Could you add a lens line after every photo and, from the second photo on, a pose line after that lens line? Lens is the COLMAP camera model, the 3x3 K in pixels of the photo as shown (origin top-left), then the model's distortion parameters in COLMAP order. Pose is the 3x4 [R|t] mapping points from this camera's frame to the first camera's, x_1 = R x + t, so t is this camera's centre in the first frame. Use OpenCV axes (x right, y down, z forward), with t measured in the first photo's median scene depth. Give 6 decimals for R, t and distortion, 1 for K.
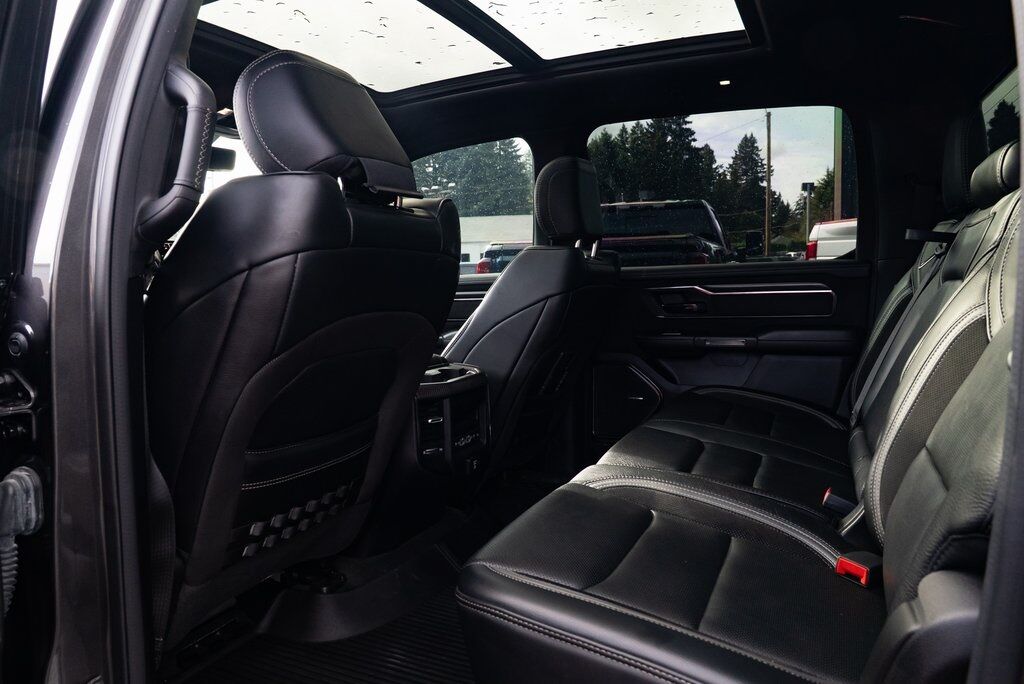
lens RADIAL K [[694.1, 0, 512.0], [0, 694.1, 342.0], [0, 0, 1]] dist [-0.036129, 0.026115]
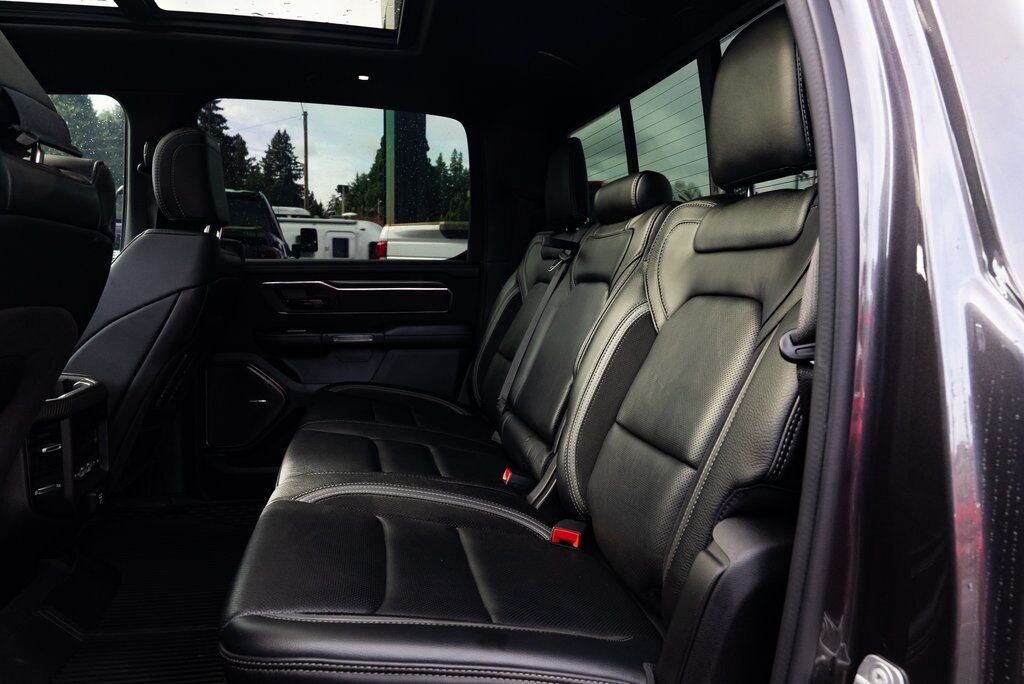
lens RADIAL K [[694.1, 0, 512.0], [0, 694.1, 342.0], [0, 0, 1]] dist [-0.036129, 0.026115]
pose [[0.798912, -0.025675, 0.600900, -0.154068], [0.022125, 0.999667, 0.013297, -0.003439], [-0.601041, 0.002672, 0.799213, 0.088221]]
